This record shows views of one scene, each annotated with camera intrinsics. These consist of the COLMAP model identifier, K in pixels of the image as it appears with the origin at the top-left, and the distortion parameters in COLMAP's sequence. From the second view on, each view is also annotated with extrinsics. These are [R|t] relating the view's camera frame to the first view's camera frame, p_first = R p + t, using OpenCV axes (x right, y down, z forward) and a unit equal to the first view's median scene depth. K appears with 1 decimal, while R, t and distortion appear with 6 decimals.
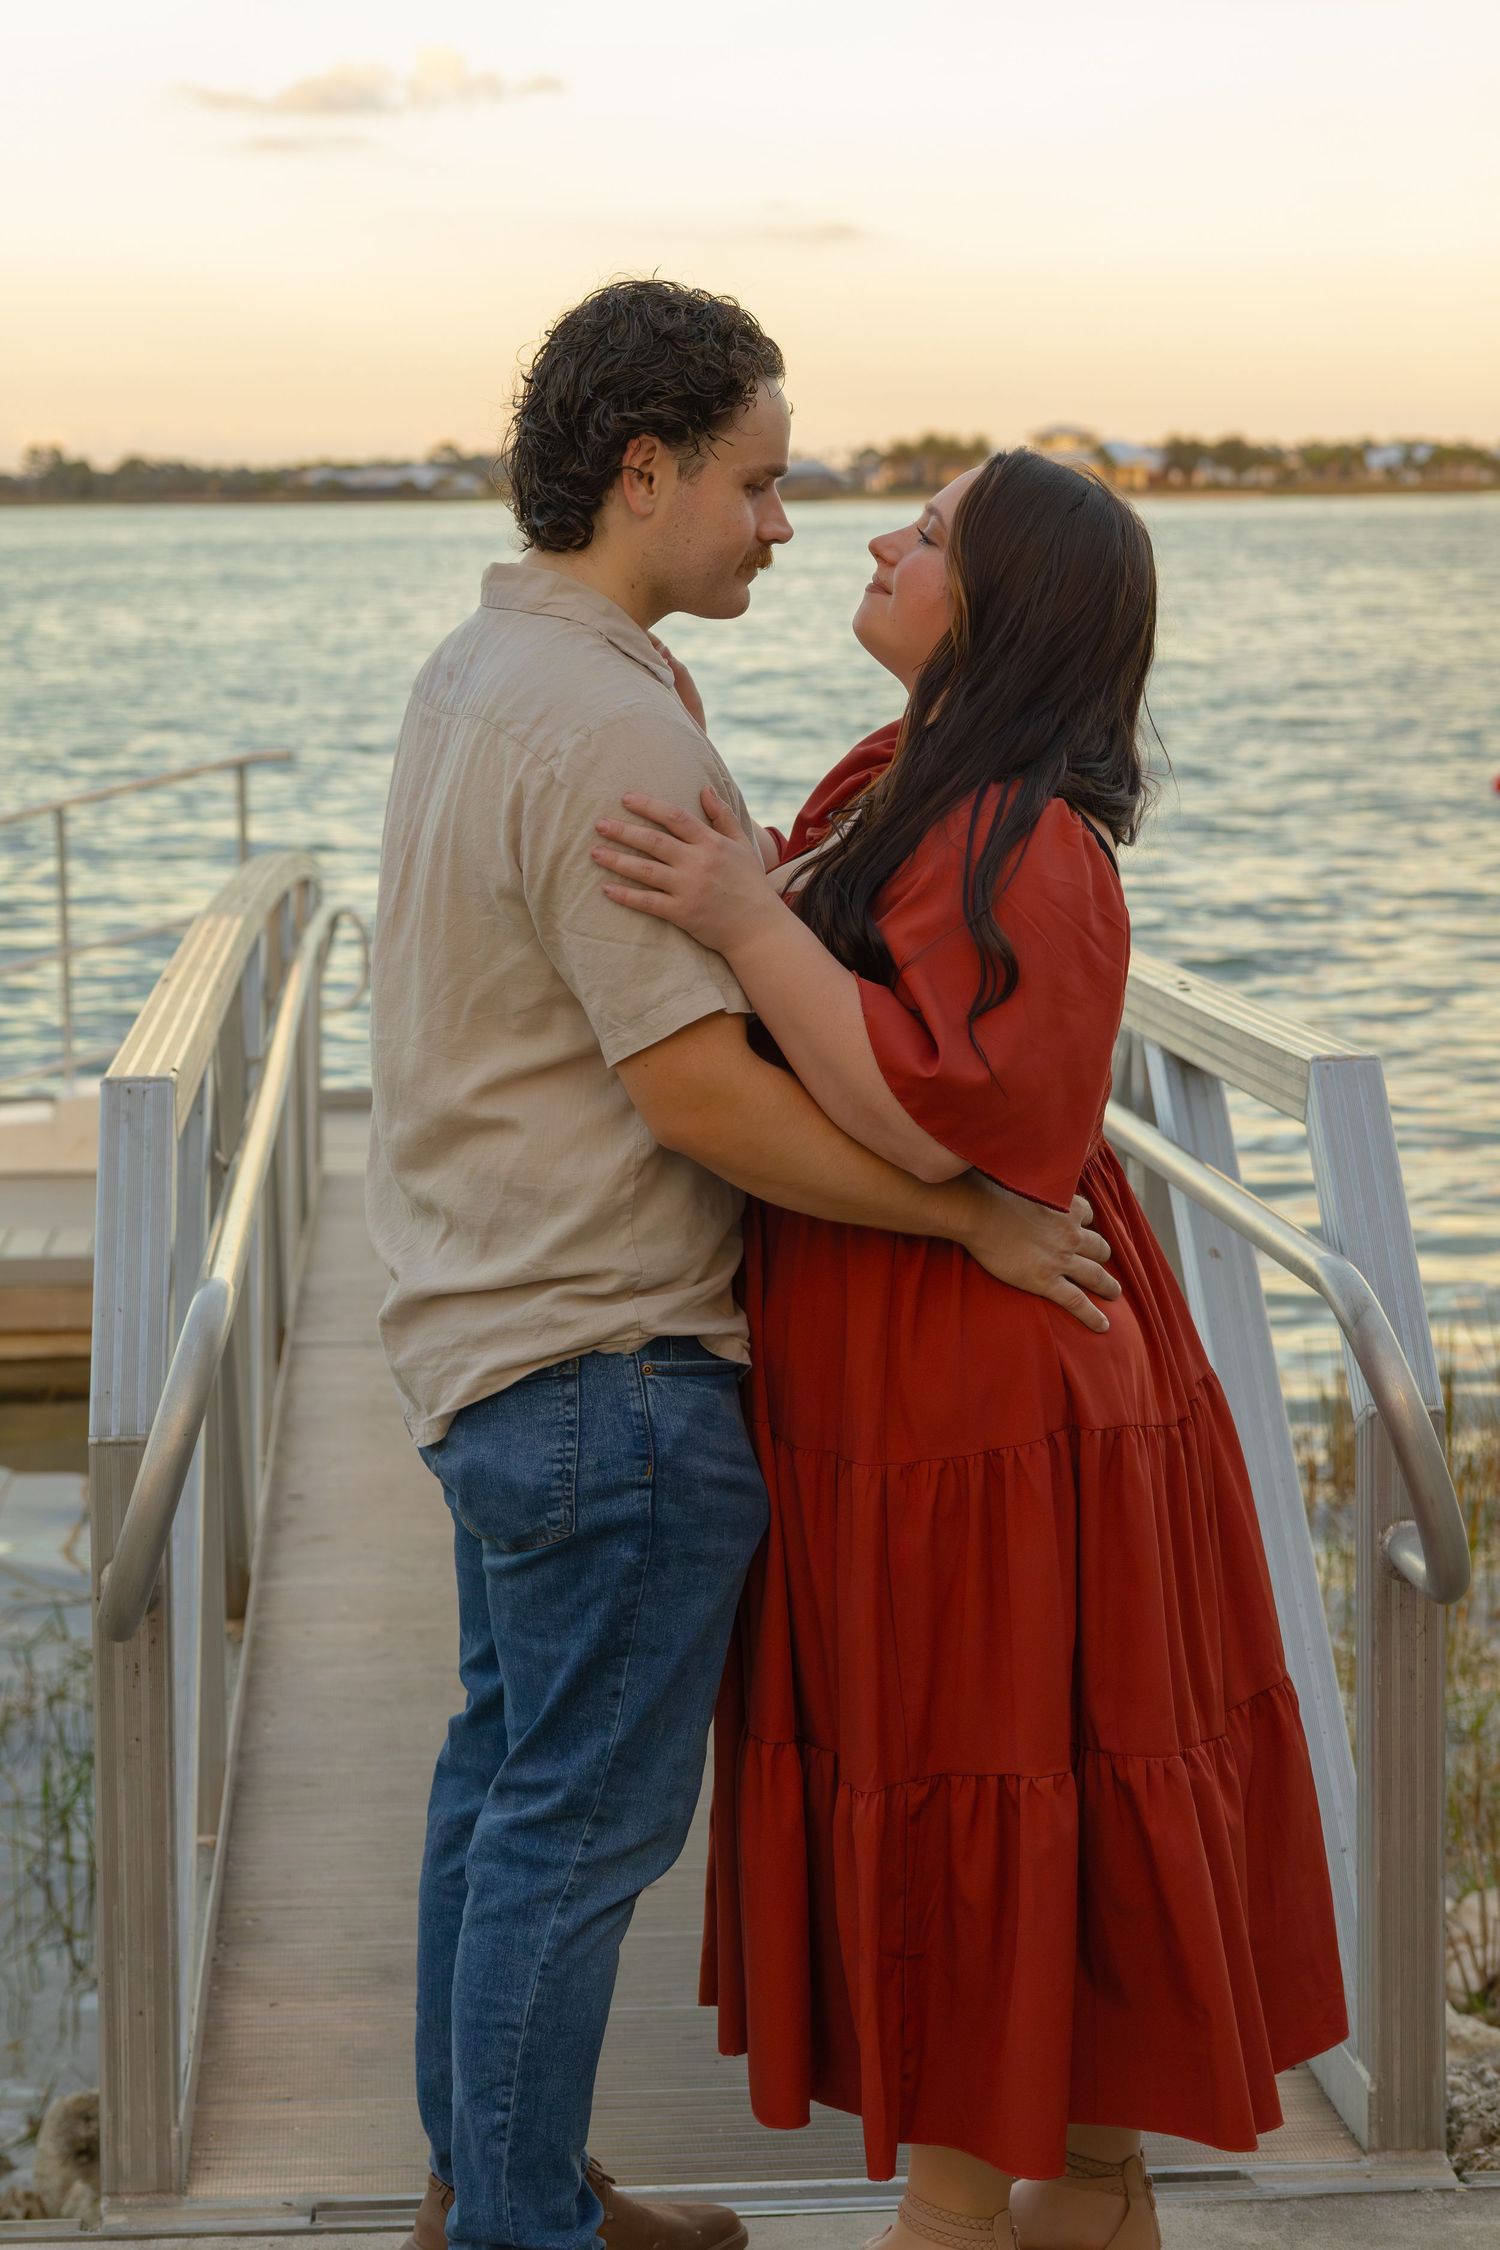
lens RADIAL K [[5208.0, 0, 750.0], [0, 5208.0, 1125.0], [0, 0, 1]] dist [-0.001999, -0.073623]
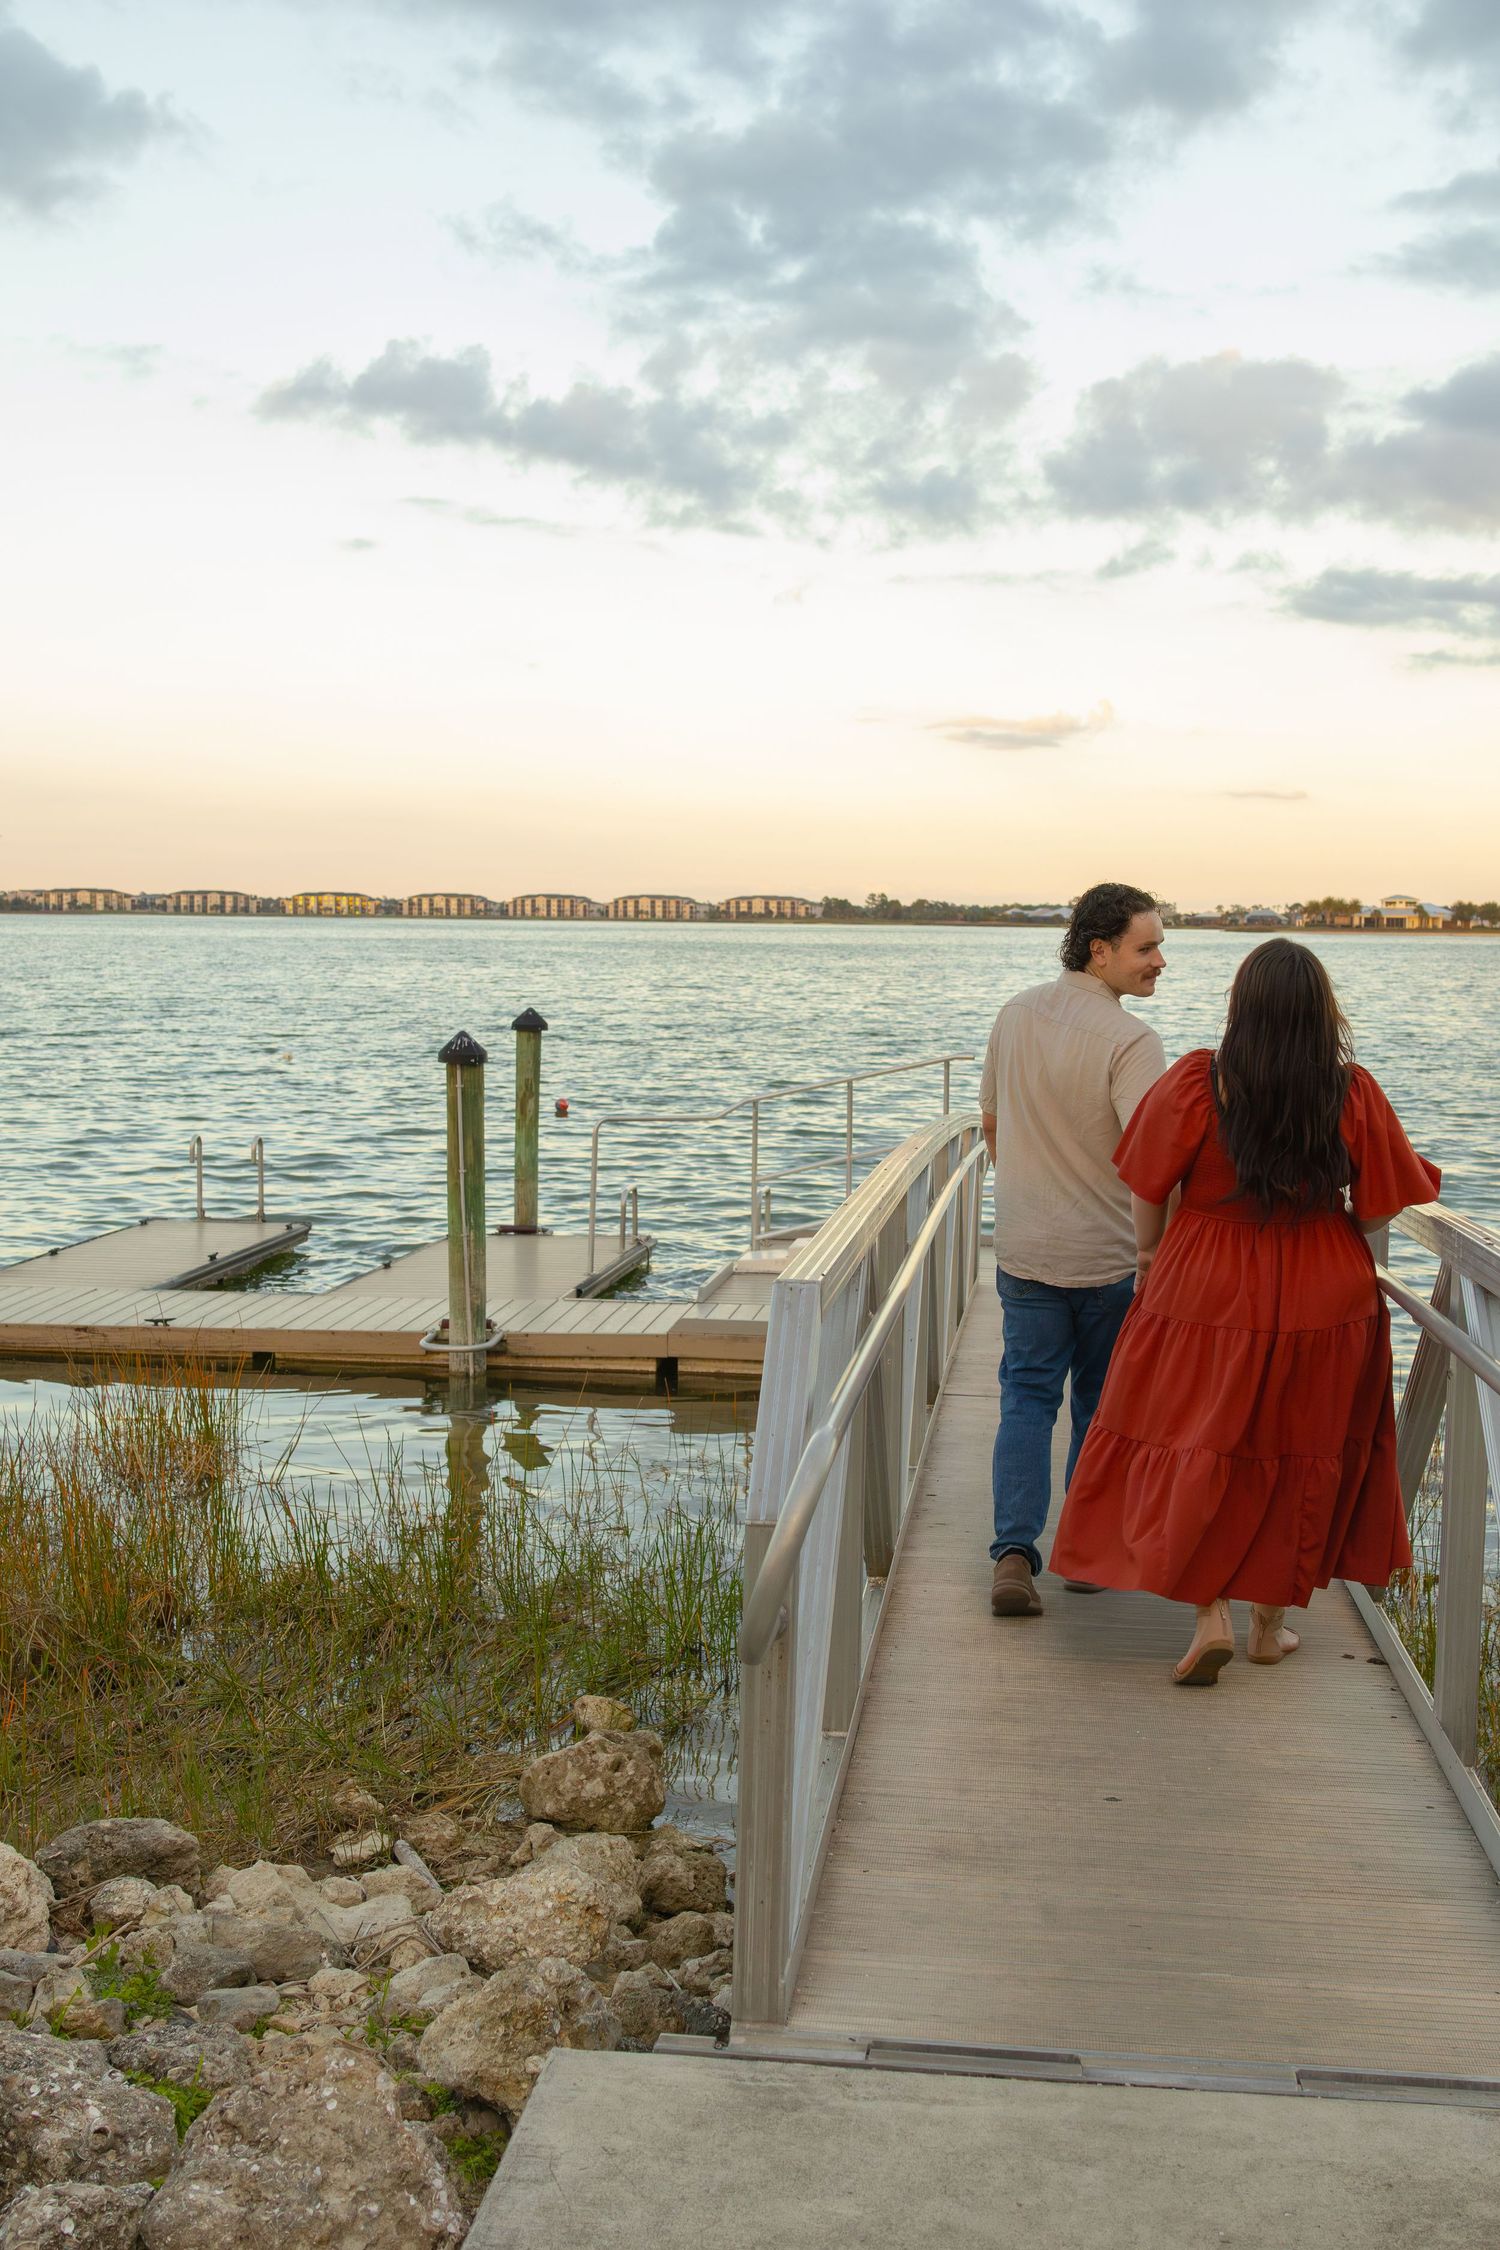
lens RADIAL K [[2546.8, 0, 750.0], [0, 2546.8, 1125.0], [0, 0, 1]] dist [-0.012967, 0.015279]
pose [[0.982048, 0.040820, -0.184161, 0.006265], [-0.048272, 0.998179, -0.036167, -0.026708], [0.182349, 0.044408, 0.982231, 0.247115]]
